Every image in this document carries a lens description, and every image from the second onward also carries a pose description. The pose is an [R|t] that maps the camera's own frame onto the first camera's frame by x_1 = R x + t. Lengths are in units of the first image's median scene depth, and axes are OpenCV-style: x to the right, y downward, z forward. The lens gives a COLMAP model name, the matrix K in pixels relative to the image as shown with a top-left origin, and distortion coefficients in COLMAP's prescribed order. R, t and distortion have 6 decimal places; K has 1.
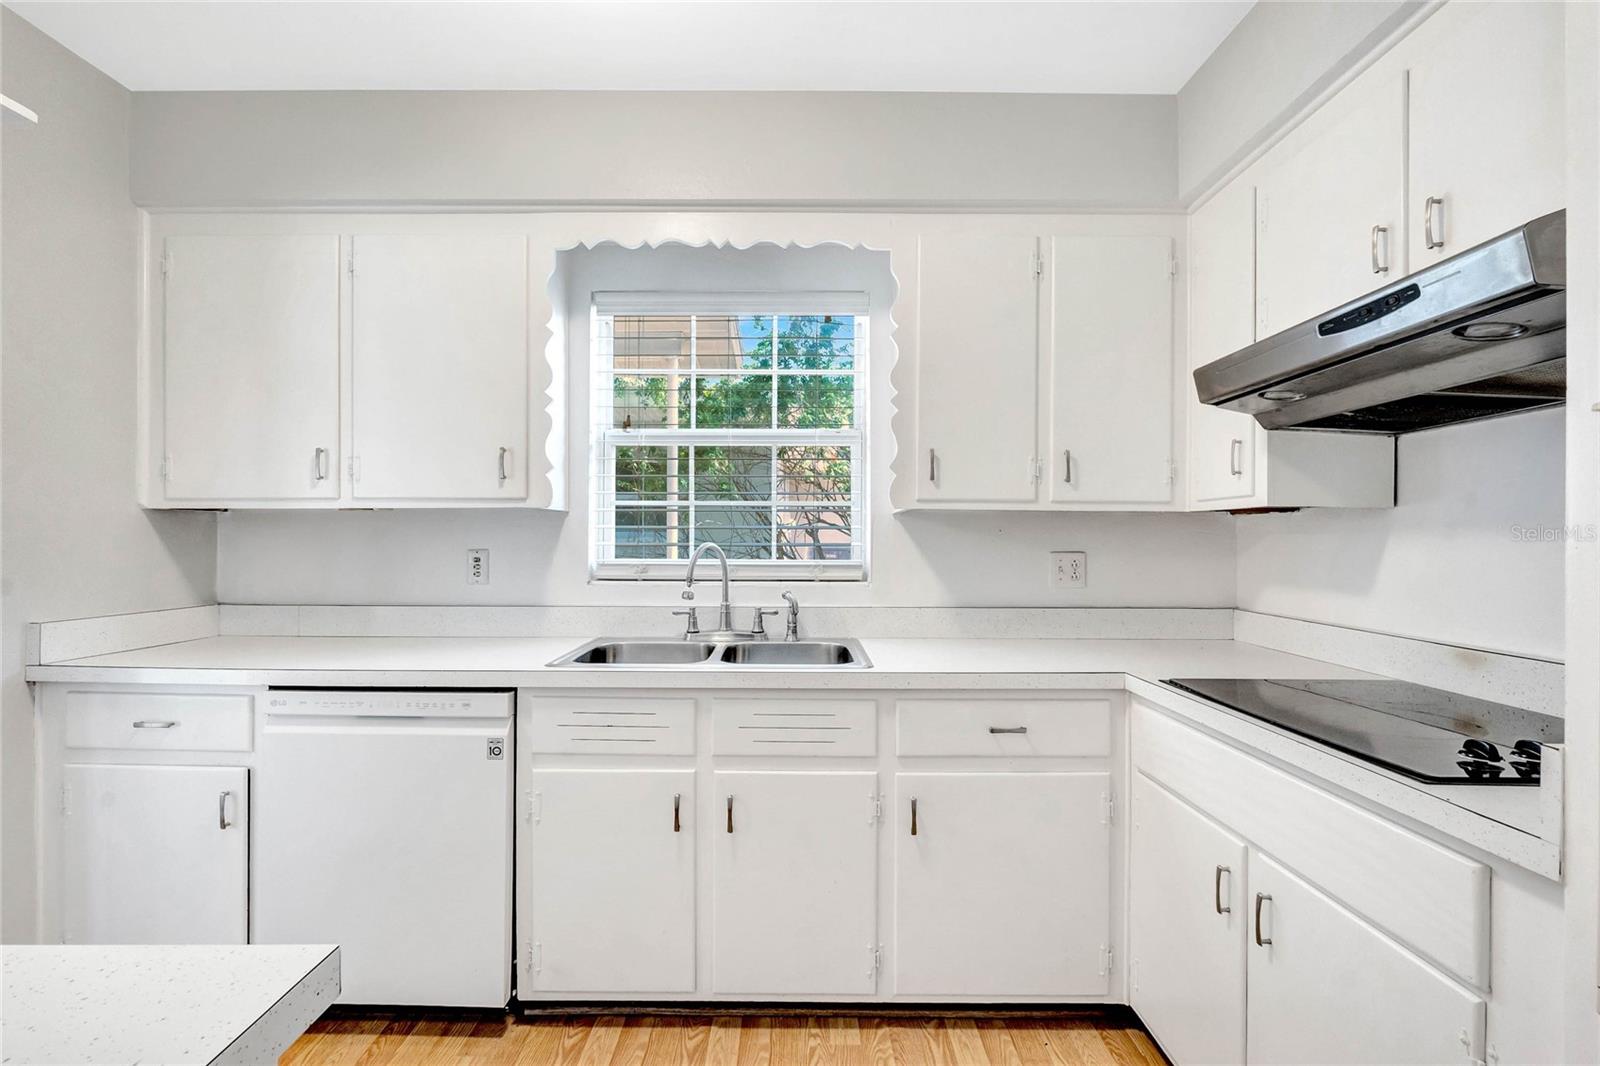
lens RADIAL K [[804.0, 0, 800.0], [0, 804.0, 533.0], [0, 0, 1]] dist [-0.009881, -0.000505]
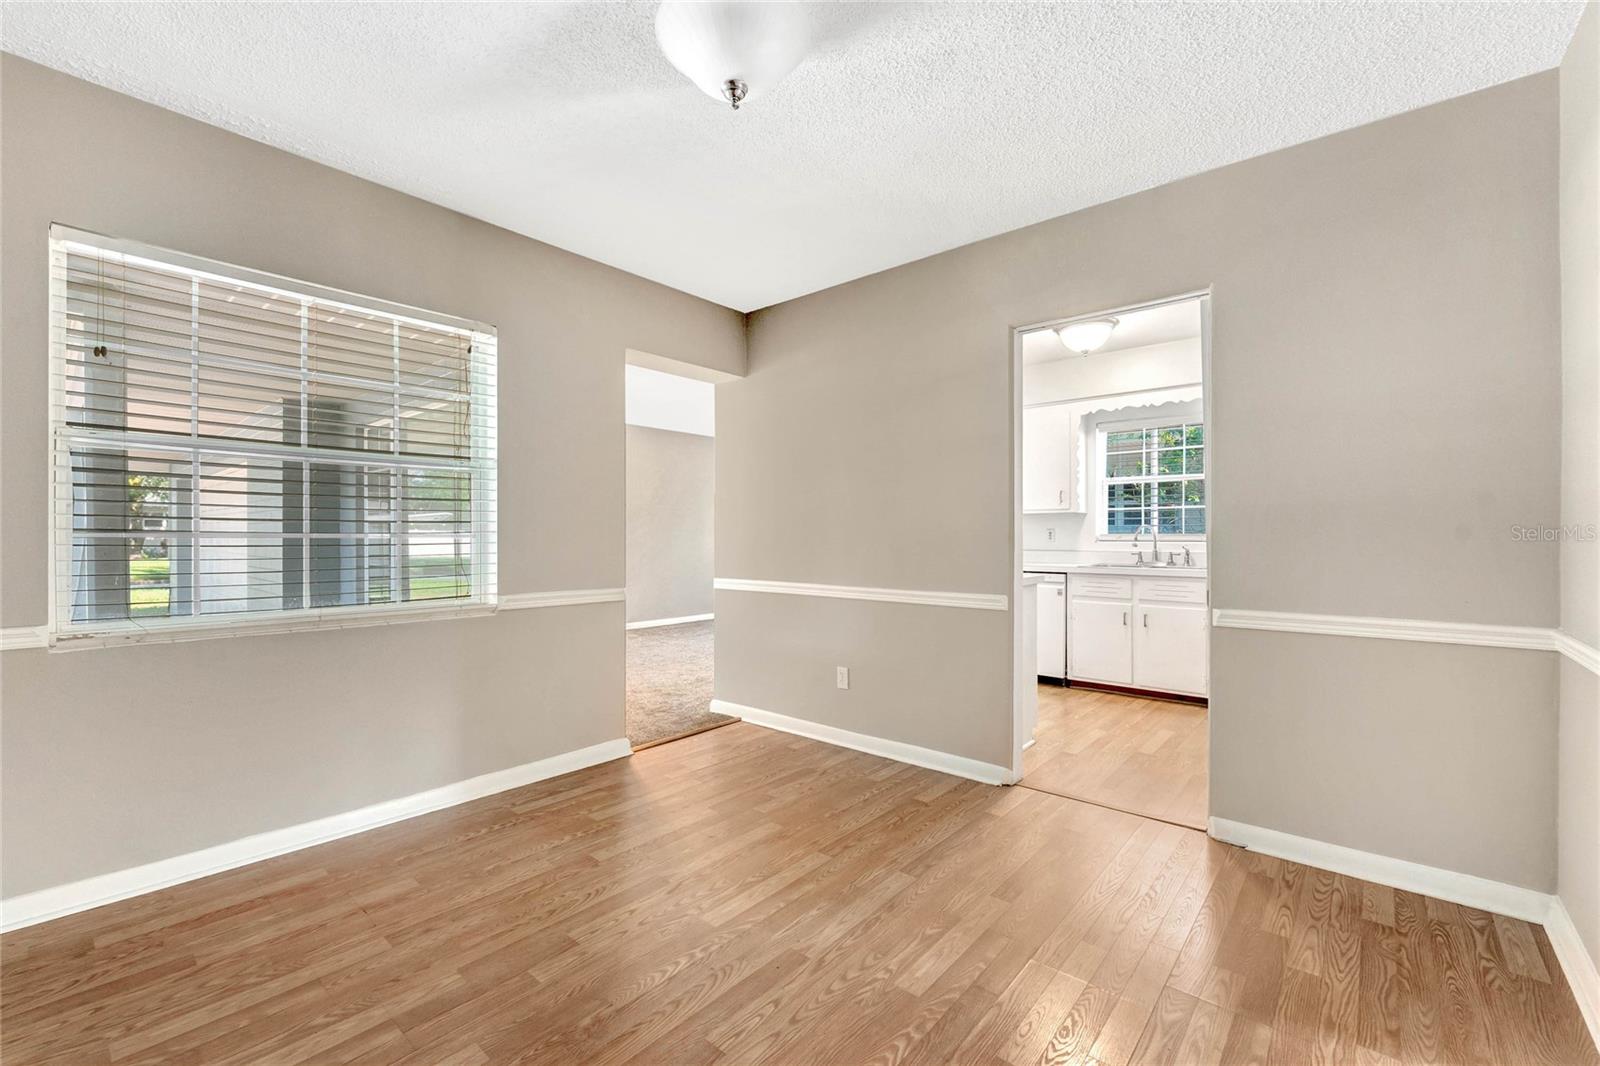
lens RADIAL K [[667.6, 0, 799.5], [0, 667.6, 539.4], [0, 0, 1]] dist [-0.014386, 0.000080]
pose [[0.757244, -0.001393, -0.653131, 0.431553], [0.004859, 0.999982, 0.003501, 0.047270], [0.653114, -0.005824, 0.757237, -1.286348]]
